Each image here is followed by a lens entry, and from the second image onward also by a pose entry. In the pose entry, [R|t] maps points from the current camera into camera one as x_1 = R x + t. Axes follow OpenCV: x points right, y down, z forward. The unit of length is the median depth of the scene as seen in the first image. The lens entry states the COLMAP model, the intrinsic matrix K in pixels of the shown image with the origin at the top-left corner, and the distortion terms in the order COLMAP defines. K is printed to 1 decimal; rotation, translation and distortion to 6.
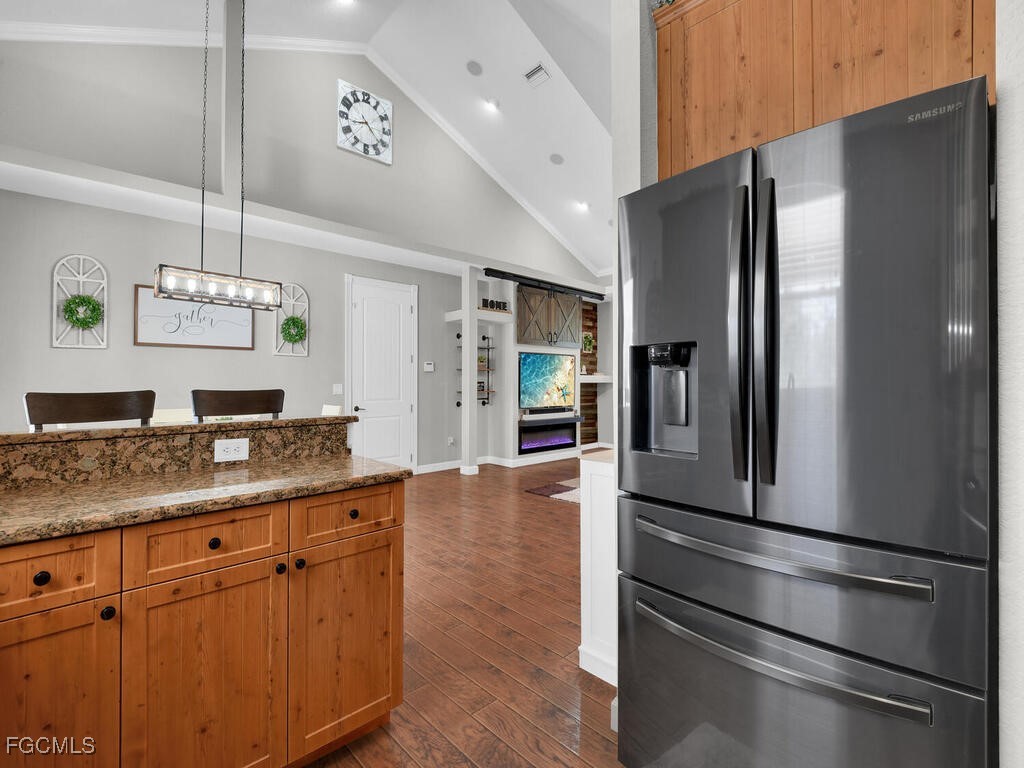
lens RADIAL K [[463.3, 0, 512.0], [0, 463.3, 384.0], [0, 0, 1]] dist [-0.003249, -0.001076]
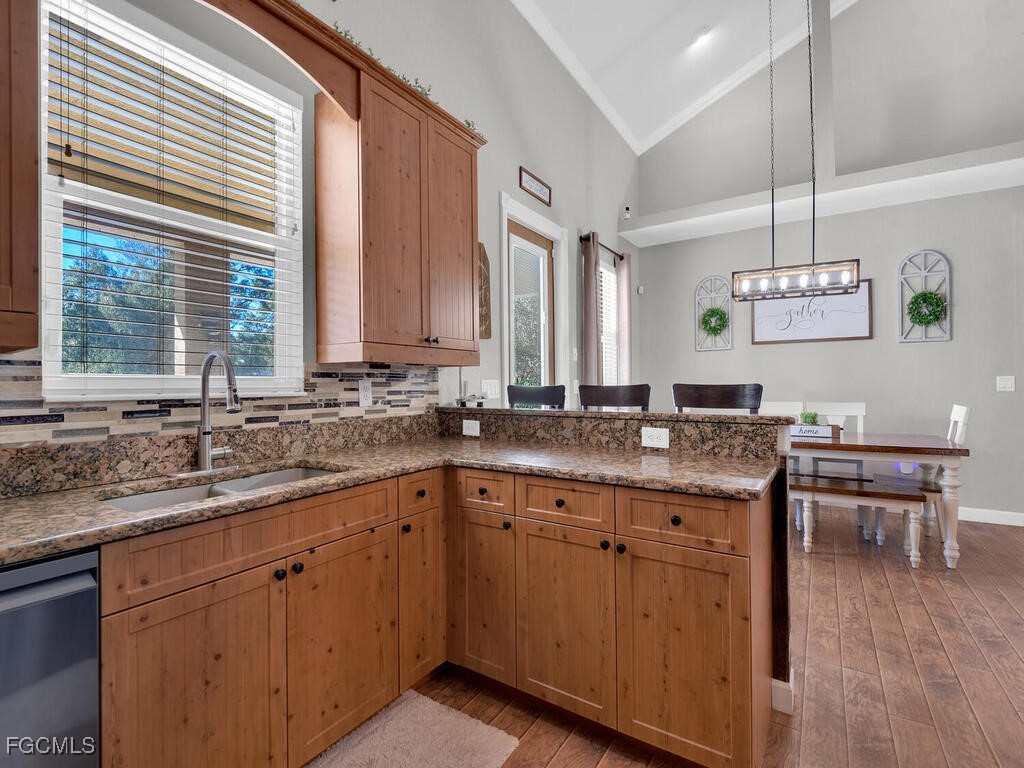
lens RADIAL K [[457.0, 0, 516.1], [0, 457.0, 383.9], [0, 0, 1]] dist [0.030418, -0.041633]
pose [[0.224112, 0.003985, -0.974555, 0.122112], [0.009849, 0.999931, 0.006353, 0.000551], [0.974514, -0.011023, 0.224057, 0.127627]]
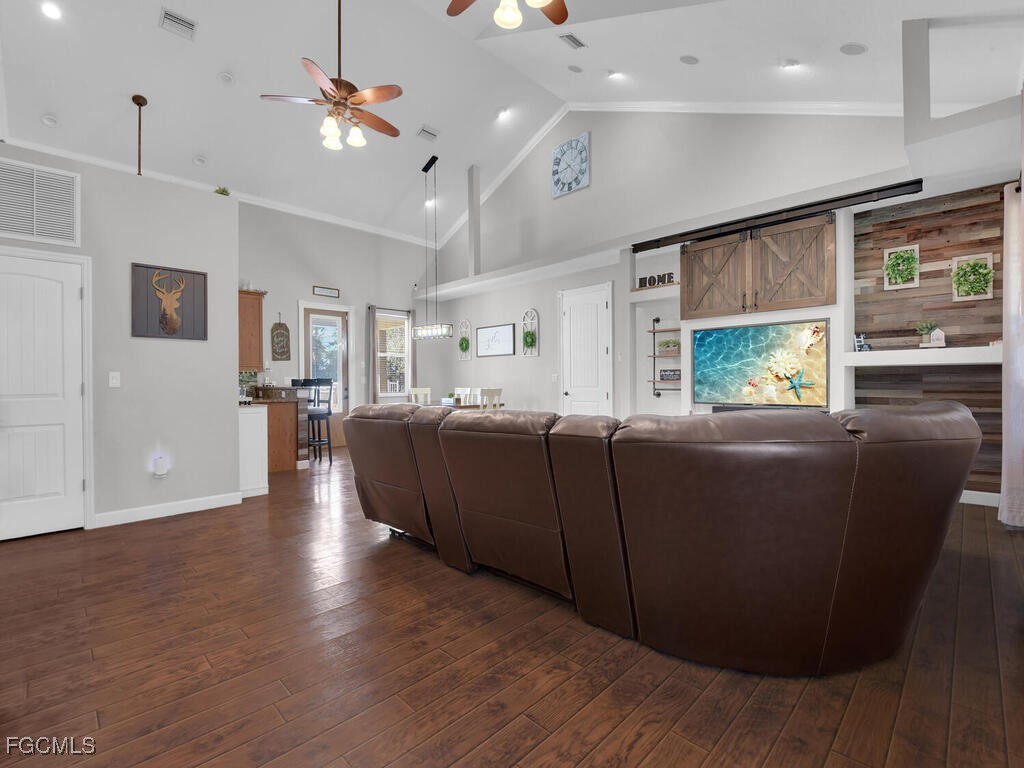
lens RADIAL K [[466.3, 0, 518.7], [0, 466.3, 381.1], [0, 0, 1]] dist [-0.000943, -0.000683]
pose [[0.036548, 0.003041, -0.999327, 0.958332], [0.010198, 0.999942, 0.003416, 0.012984], [0.999280, -0.010316, 0.036514, 0.825870]]
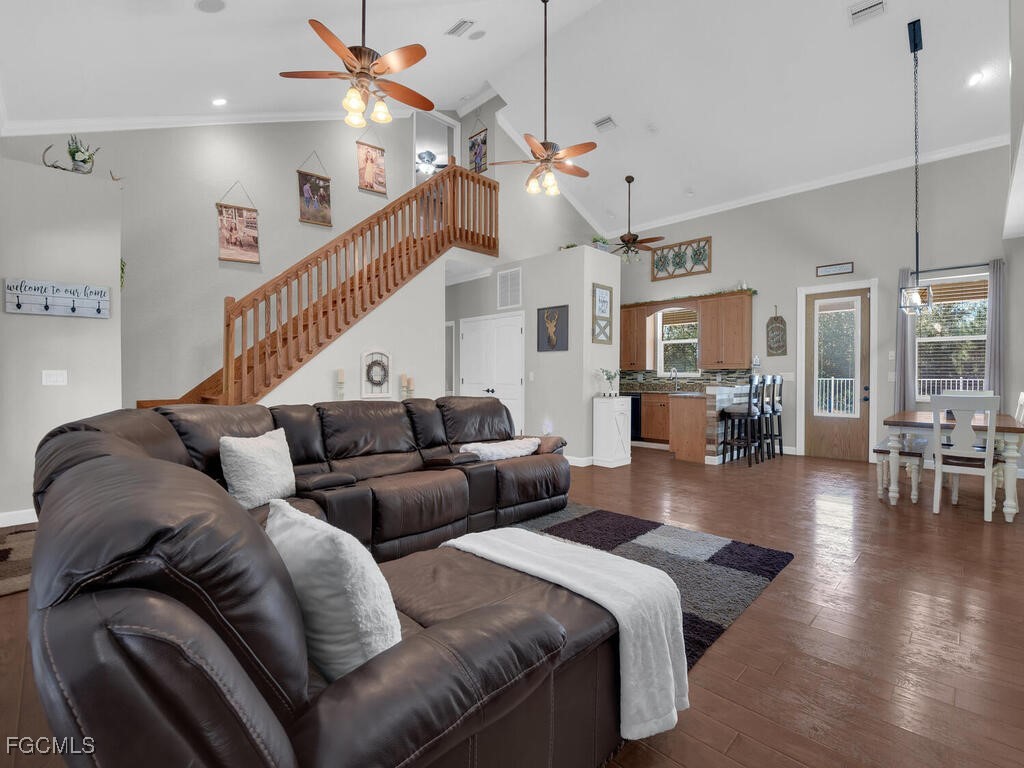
lens RADIAL K [[475.9, 0, 502.6], [0, 475.9, 380.8], [0, 0, 1]] dist [0.000104, -0.000572]
pose [[-0.999852, 0.003110, -0.016942, 0.376377], [0.002980, 0.999966, 0.007706, 0.007670], [0.016965, 0.007654, -0.999827, 1.467191]]
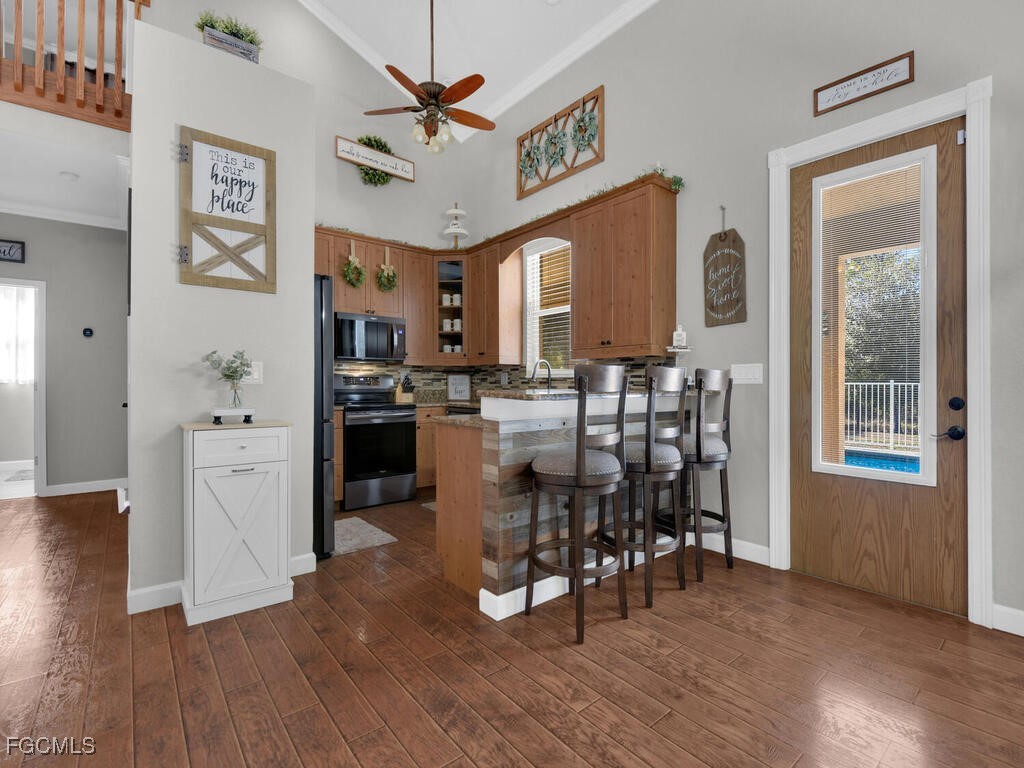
lens RADIAL K [[476.5, 0, 509.7], [0, 476.5, 382.6], [0, 0, 1]] dist [-0.005568, -0.000366]
pose [[-0.997034, 0.004434, 0.076839, -0.175407], [0.004016, 0.999976, -0.005595, 0.020852], [-0.076862, -0.005270, -0.997028, 0.762647]]
